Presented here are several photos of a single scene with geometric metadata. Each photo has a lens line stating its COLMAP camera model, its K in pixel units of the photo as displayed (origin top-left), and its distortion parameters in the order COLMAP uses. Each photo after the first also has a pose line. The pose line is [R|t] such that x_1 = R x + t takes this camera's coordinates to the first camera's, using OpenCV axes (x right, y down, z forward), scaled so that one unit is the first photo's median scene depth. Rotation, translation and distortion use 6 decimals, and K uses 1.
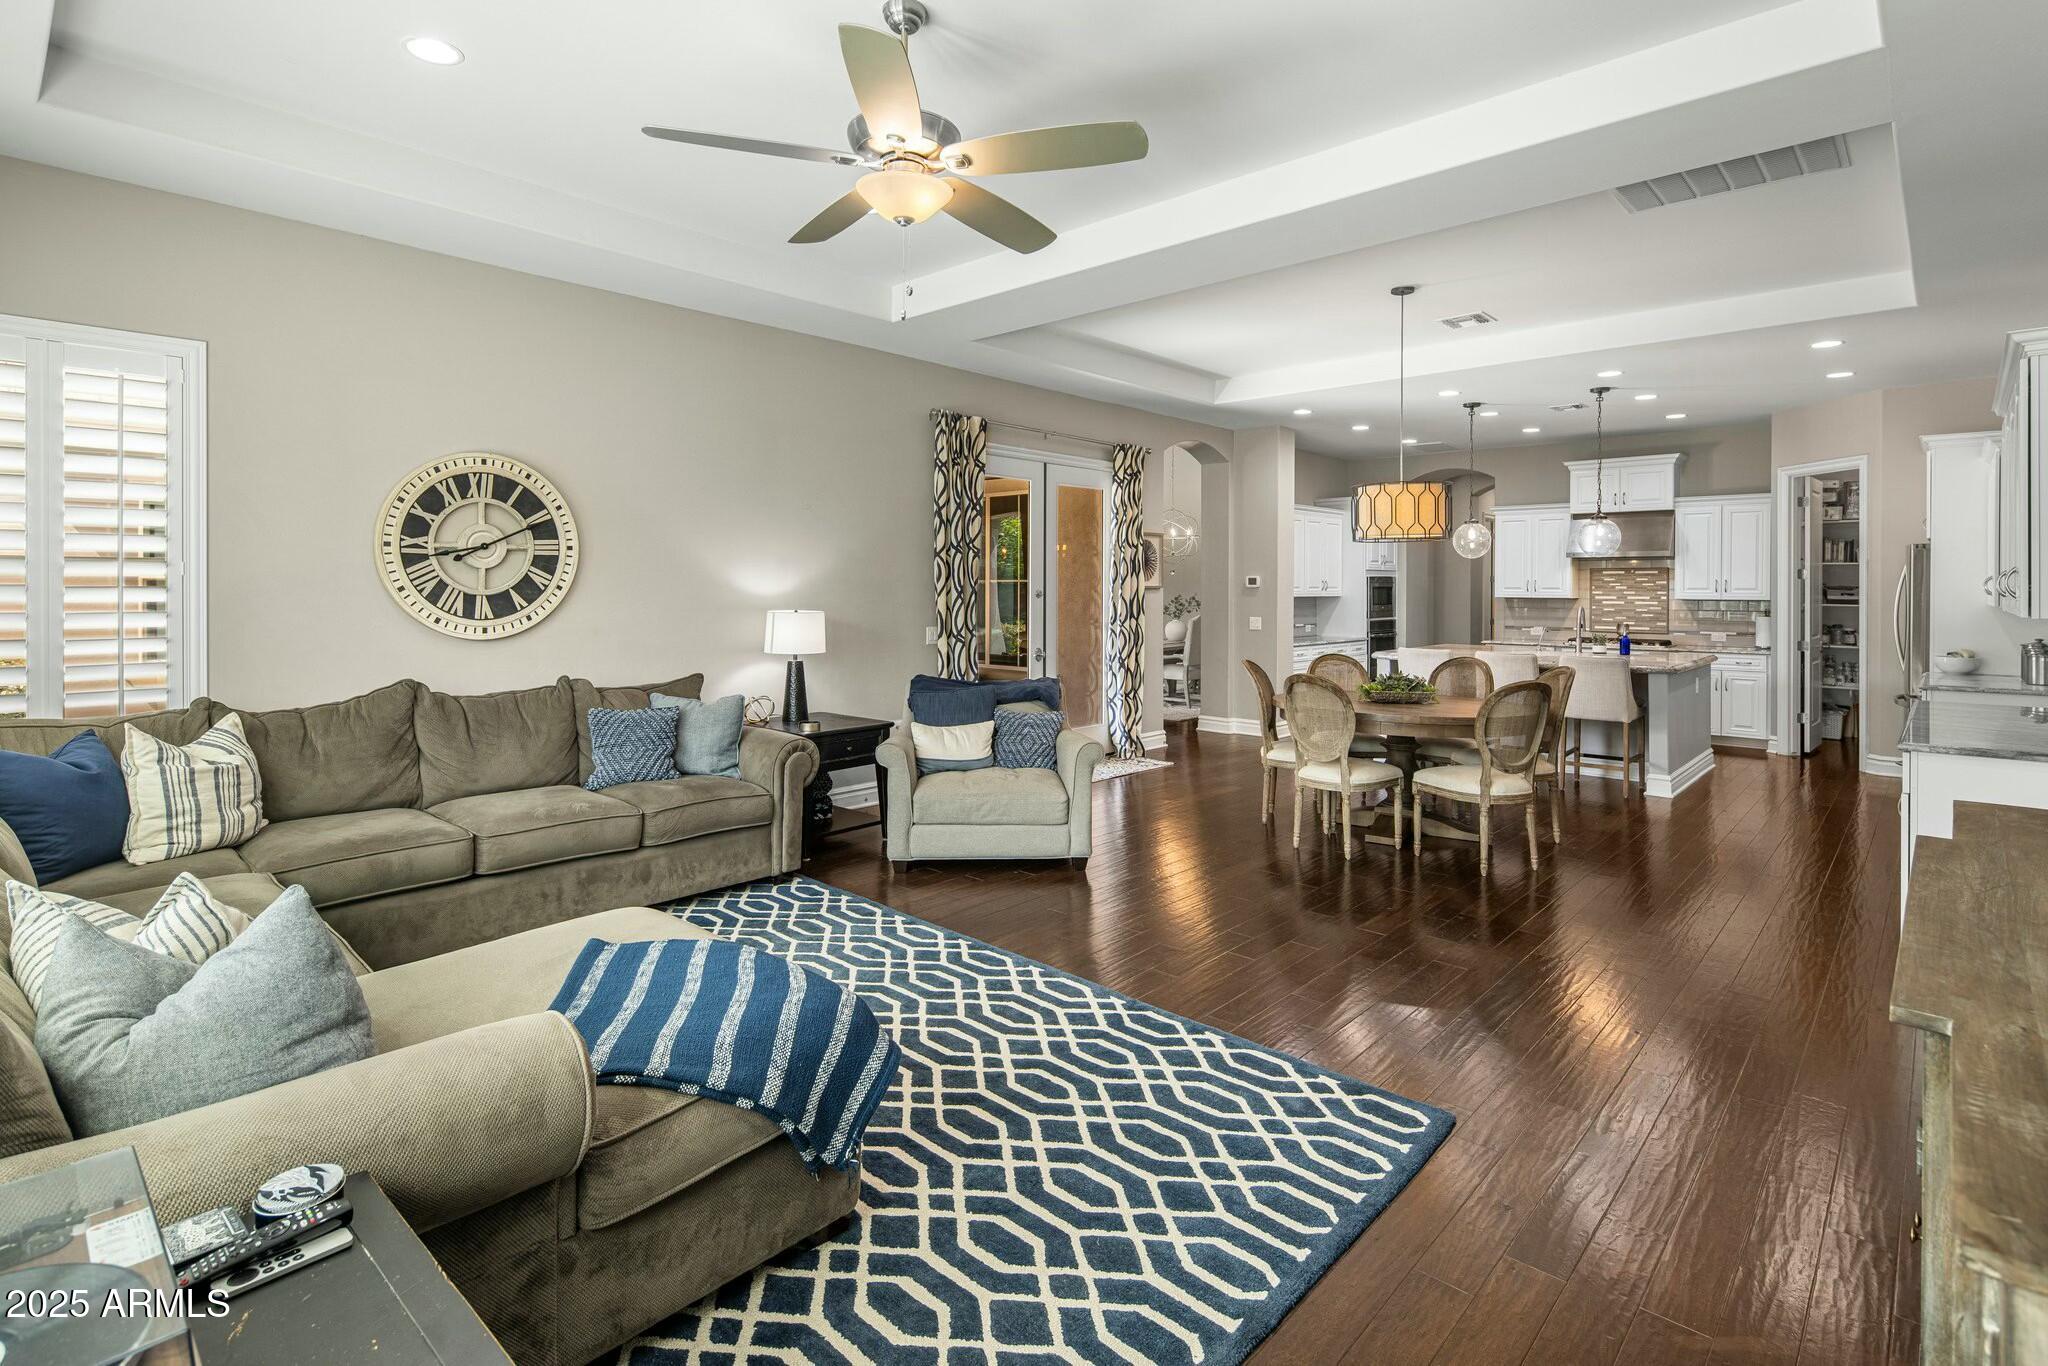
lens RADIAL K [[992.5, 0, 1021.1], [0, 992.5, 610.7], [0, 0, 1]] dist [0.004170, 0.000566]
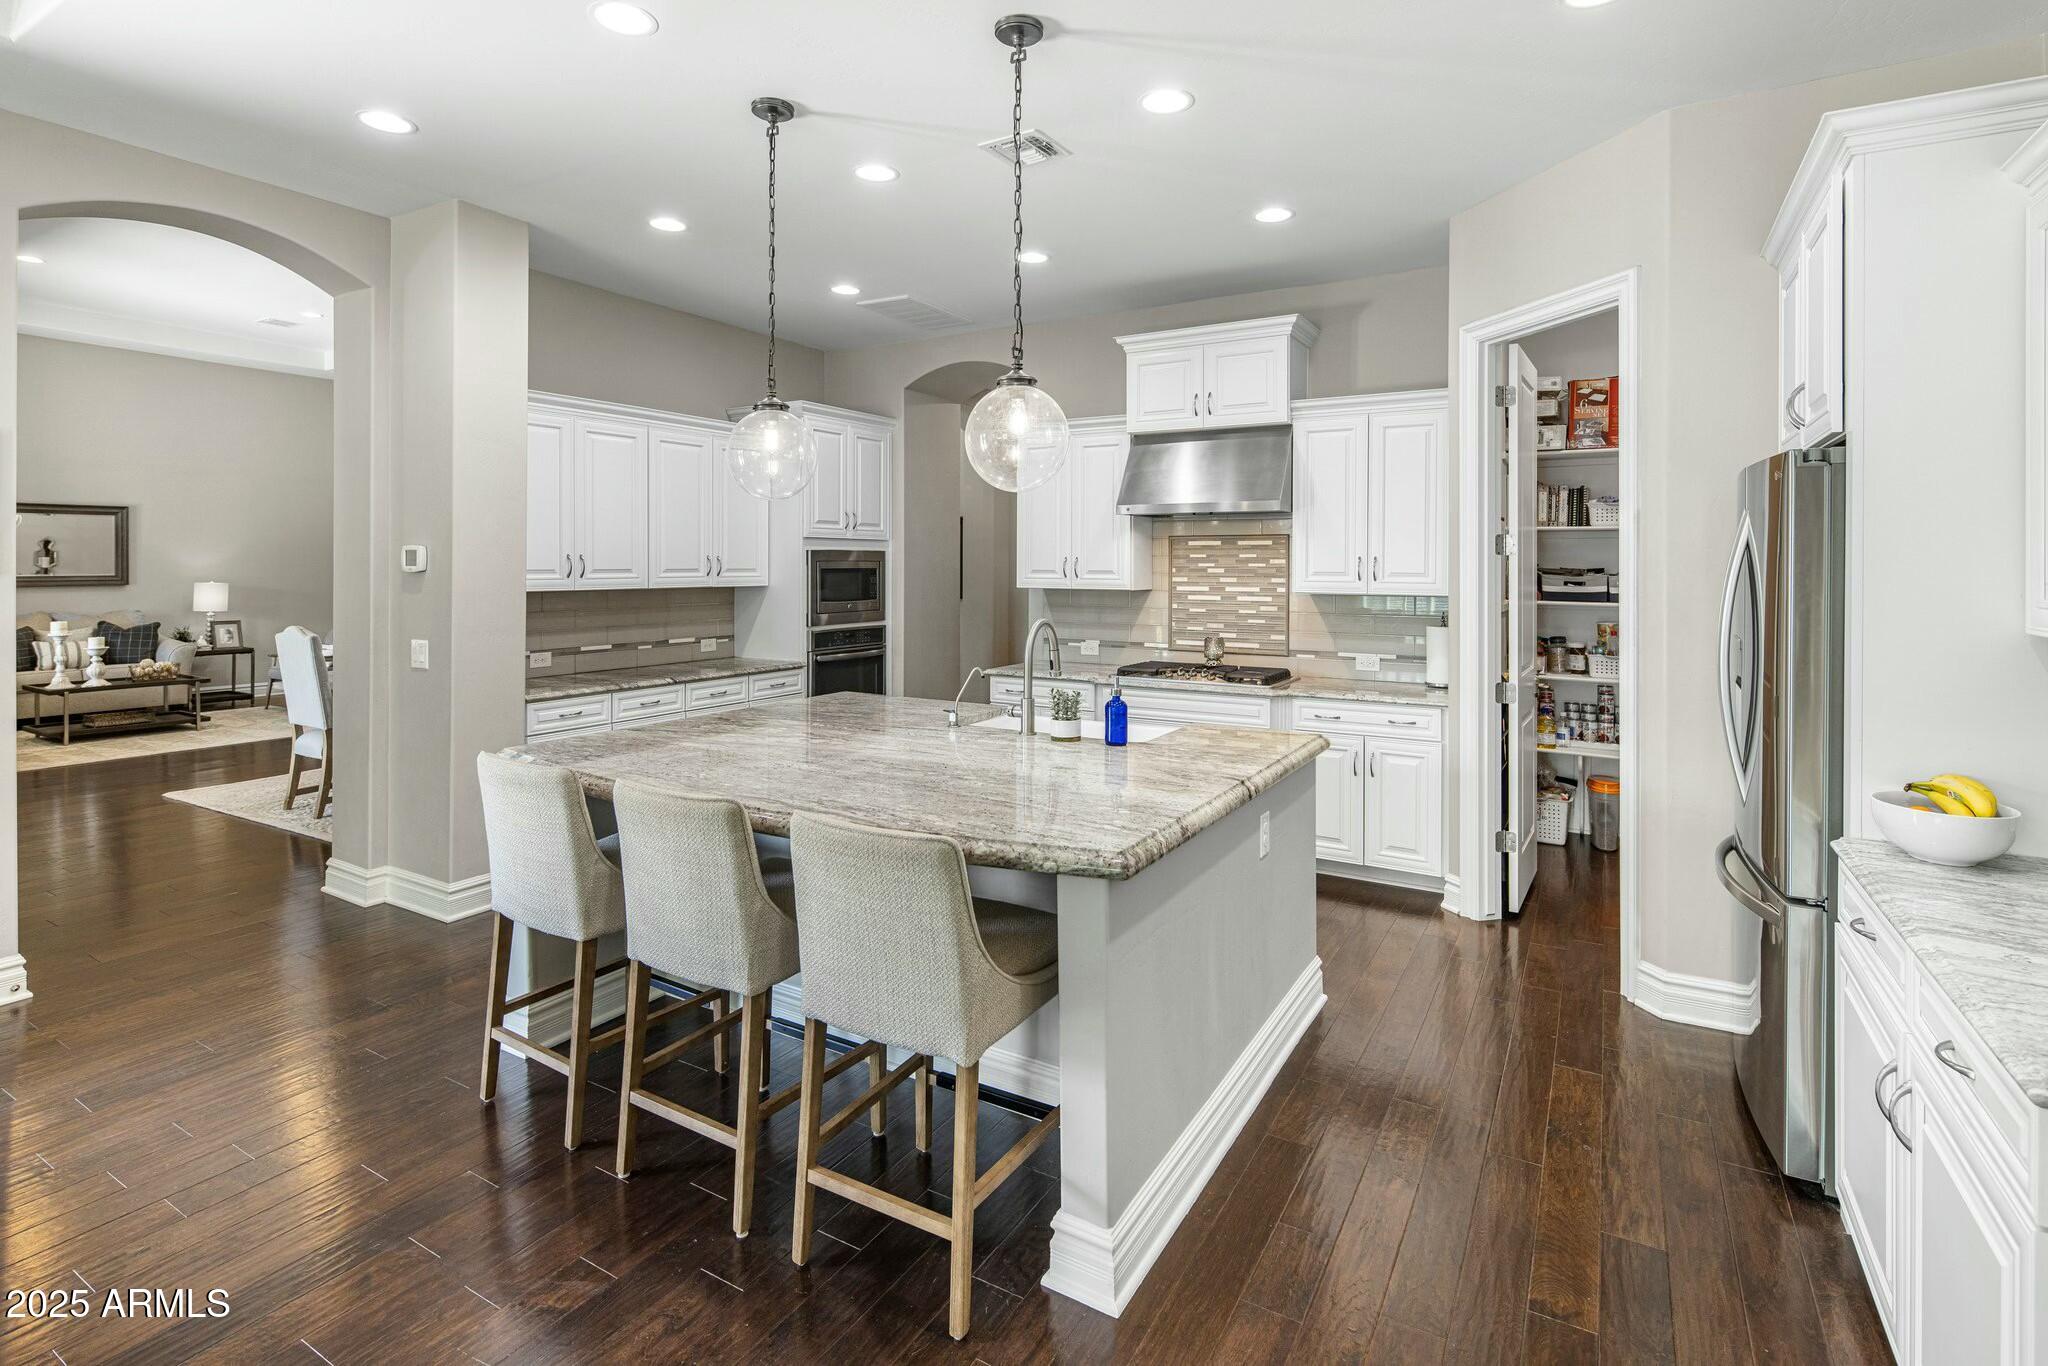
lens RADIAL K [[992.5, 0, 1012.2], [0, 992.5, 596.7], [0, 0, 1]] dist [0.004170, 0.000566]
pose [[0.978410, -0.007021, 0.206553, 0.403407], [0.005604, 0.999957, 0.007445, -0.014224], [-0.206597, -0.006127, 0.978407, 0.516077]]
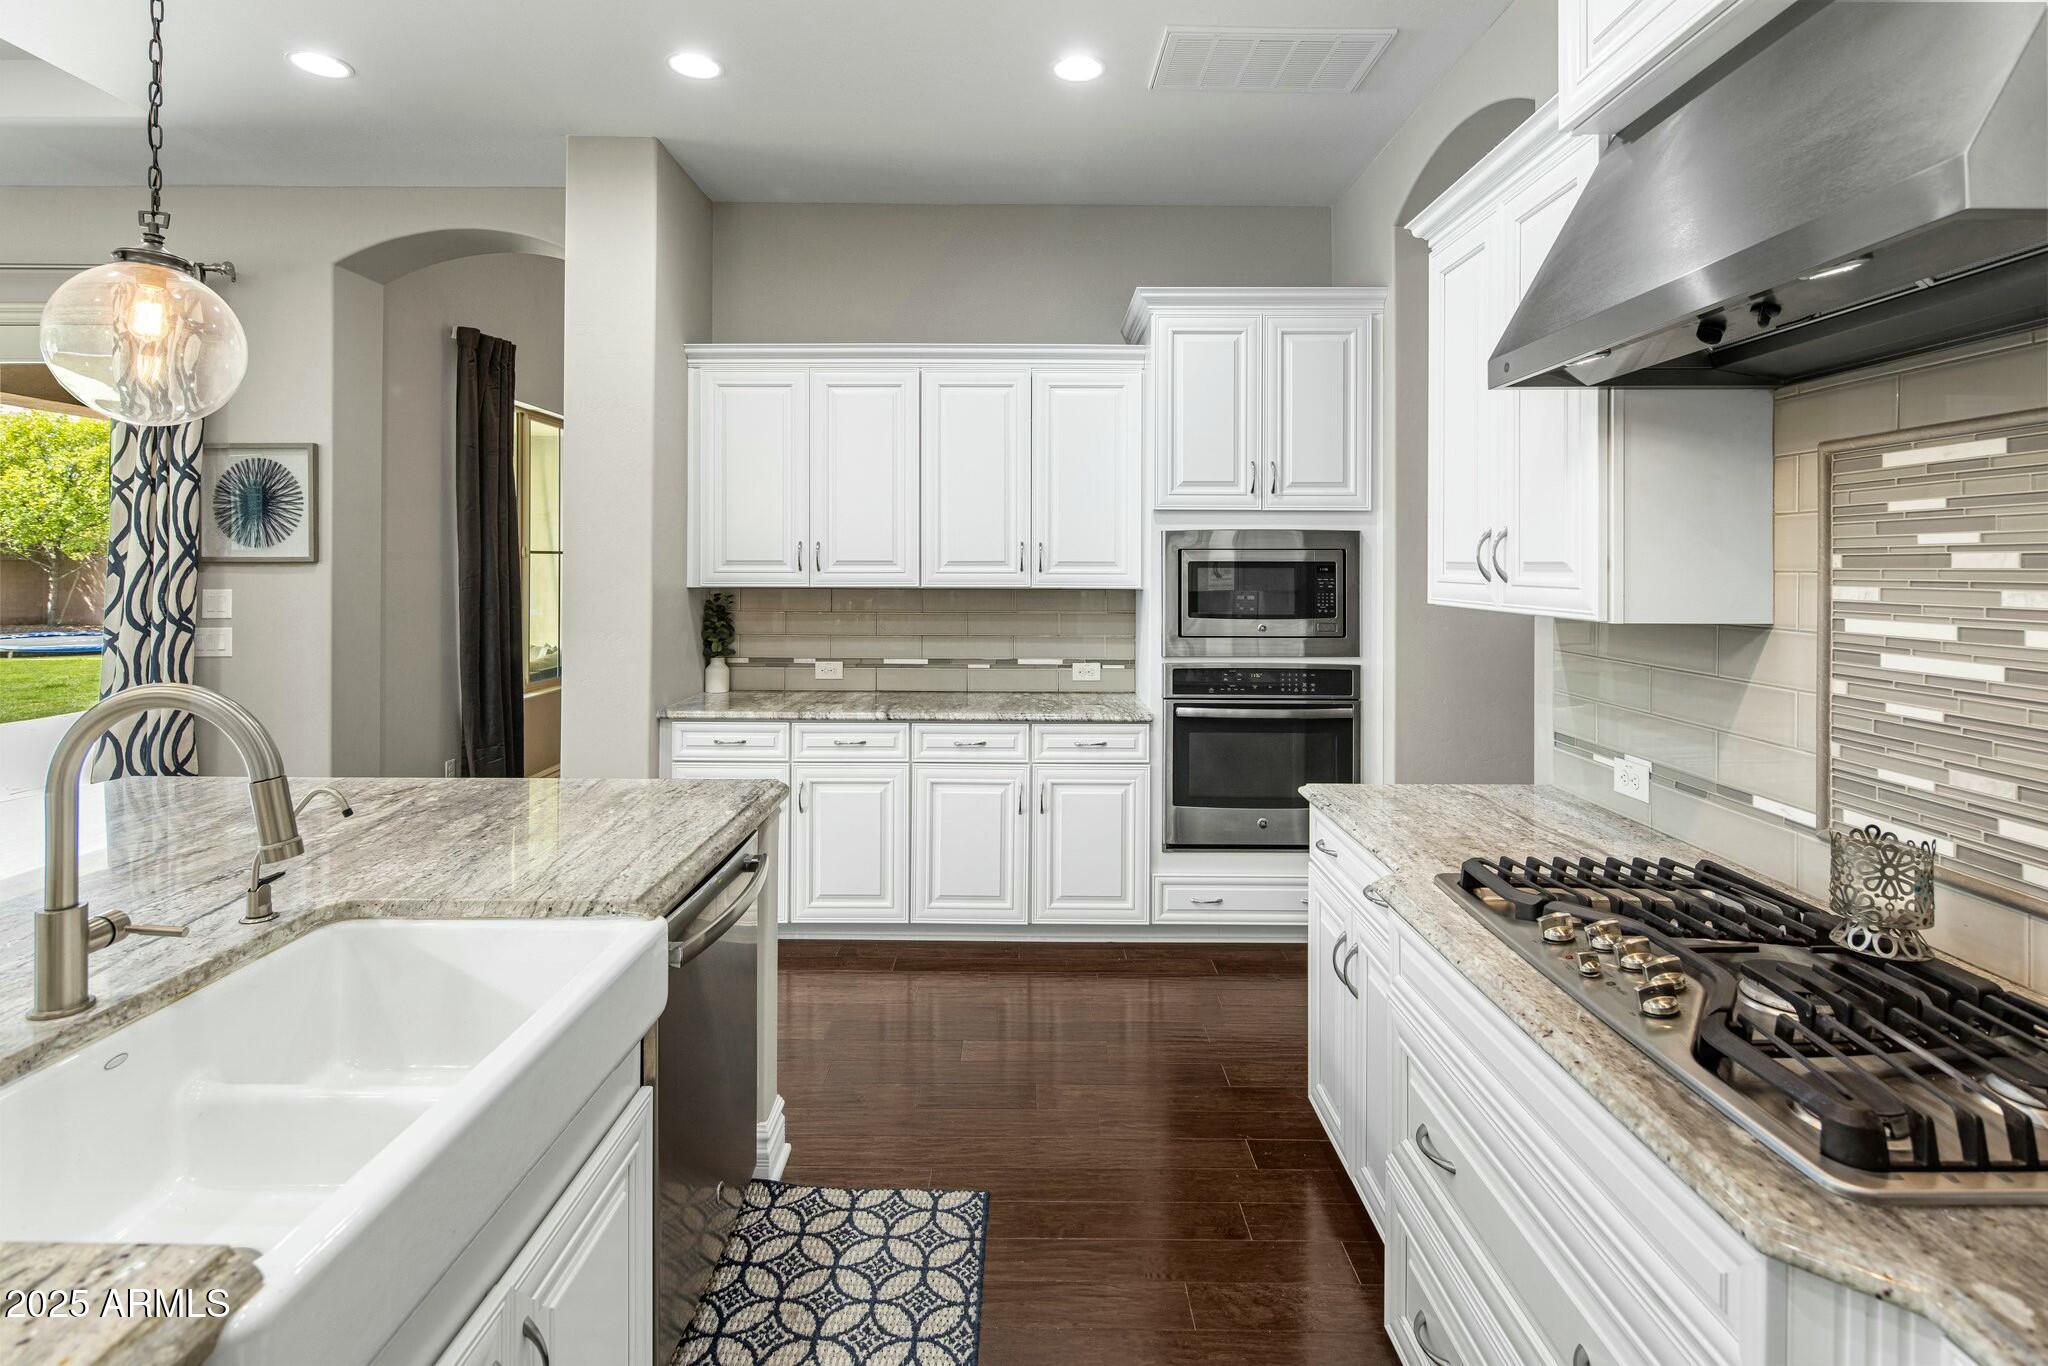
lens RADIAL K [[992.5, 0, 1017.3], [0, 992.5, 572.6], [0, 0, 1]] dist [0.004170, 0.000566]
pose [[0.673520, 0.006658, -0.739139, 0.653132], [-0.022563, 0.999679, -0.011555, -0.018074], [0.738824, 0.024460, 0.673454, 0.861316]]
